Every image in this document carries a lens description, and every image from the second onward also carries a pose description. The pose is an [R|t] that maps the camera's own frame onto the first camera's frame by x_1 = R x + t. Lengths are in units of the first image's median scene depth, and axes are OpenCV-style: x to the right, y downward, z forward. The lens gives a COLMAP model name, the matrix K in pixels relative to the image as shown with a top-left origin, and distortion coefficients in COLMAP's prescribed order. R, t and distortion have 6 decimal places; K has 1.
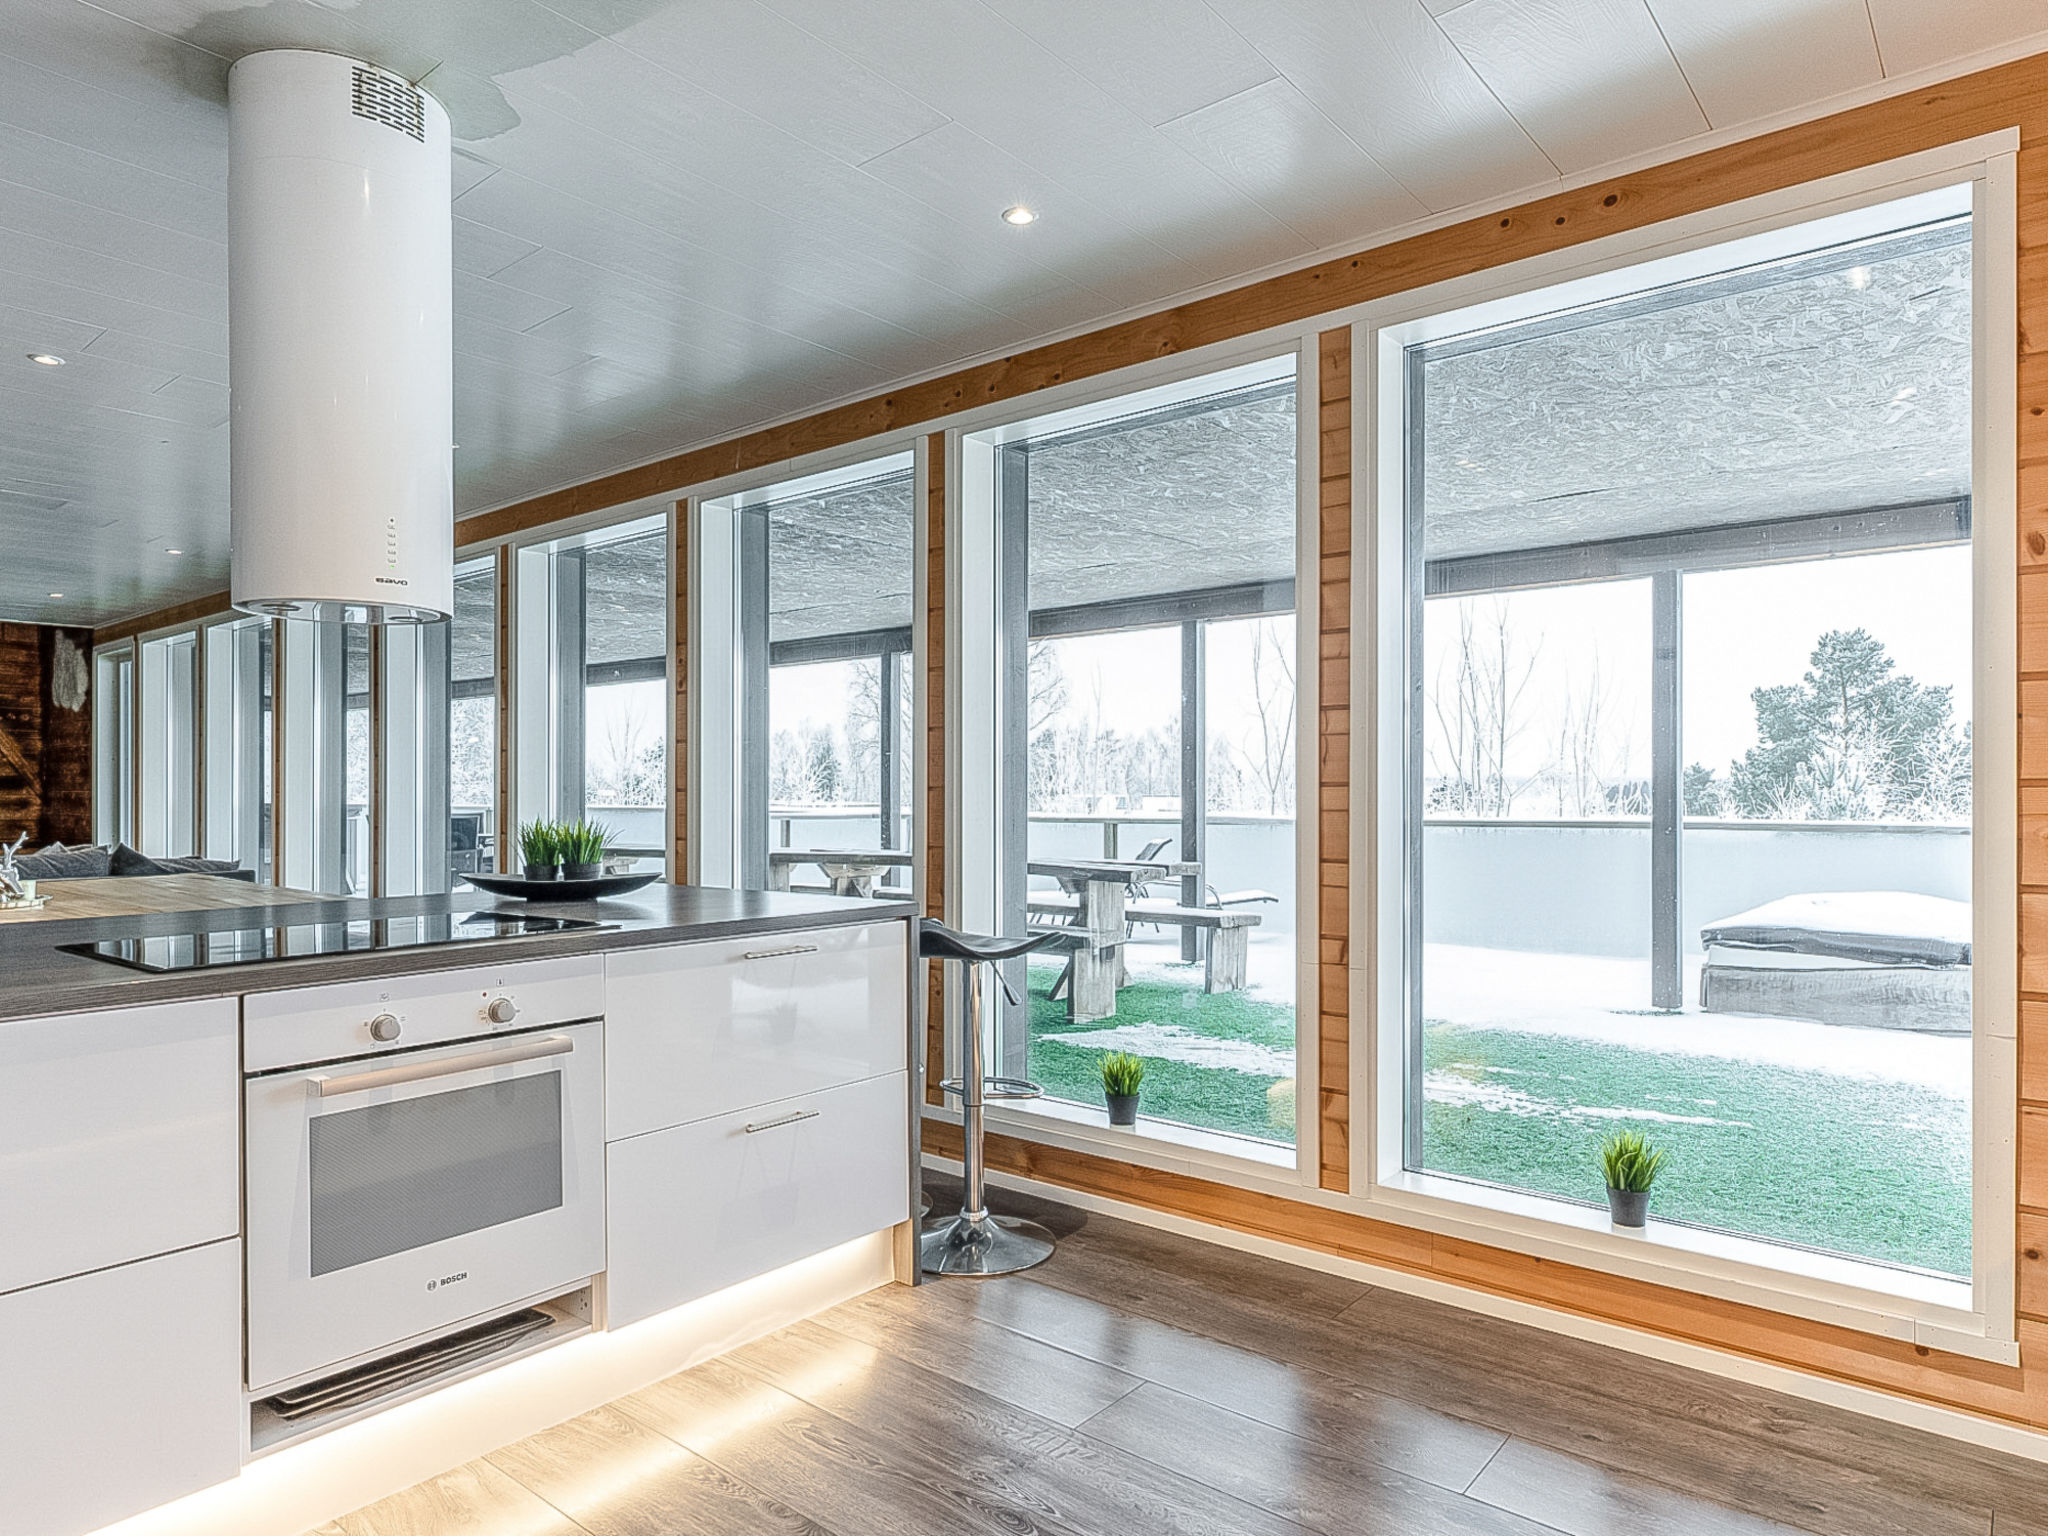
lens RADIAL K [[1223.5, 0, 996.1], [0, 1223.5, 793.4], [0, 0, 1]] dist [-0.004603, -0.000248]
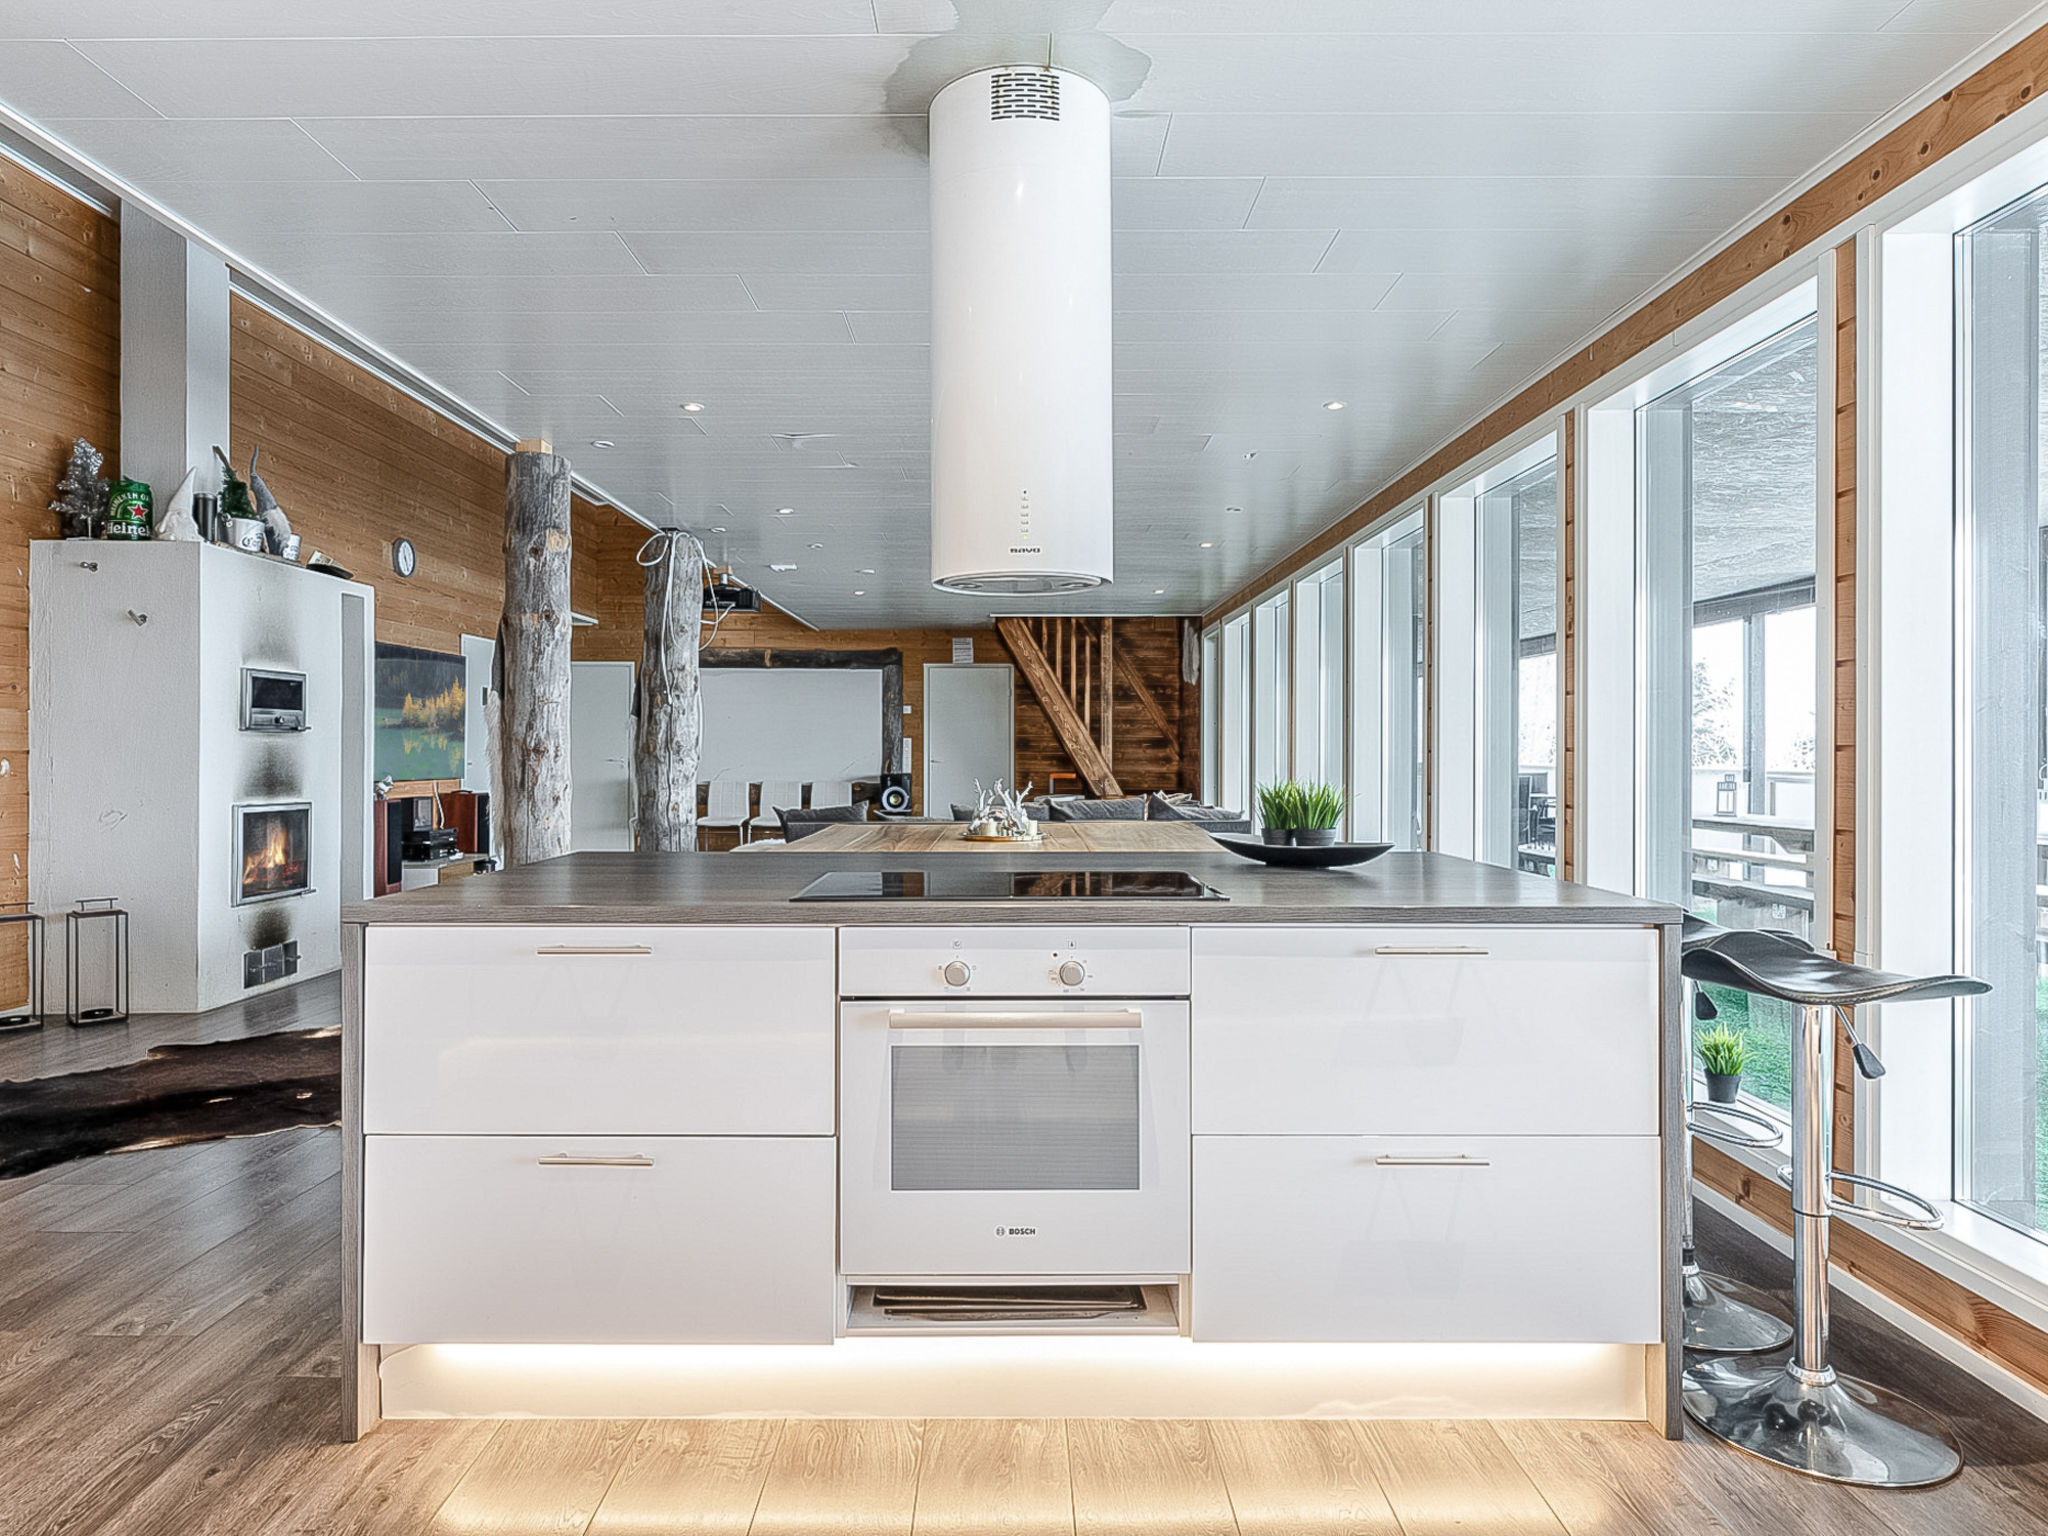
lens RADIAL K [[1223.5, 0, 1017.9], [0, 1223.5, 750.0], [0, 0, 1]] dist [-0.004603, -0.000248]
pose [[0.646868, 0.001604, -0.762601, 0.188750], [-0.003358, 0.999994, -0.000745, -0.000682], [0.762595, 0.003042, 0.646869, 0.196744]]
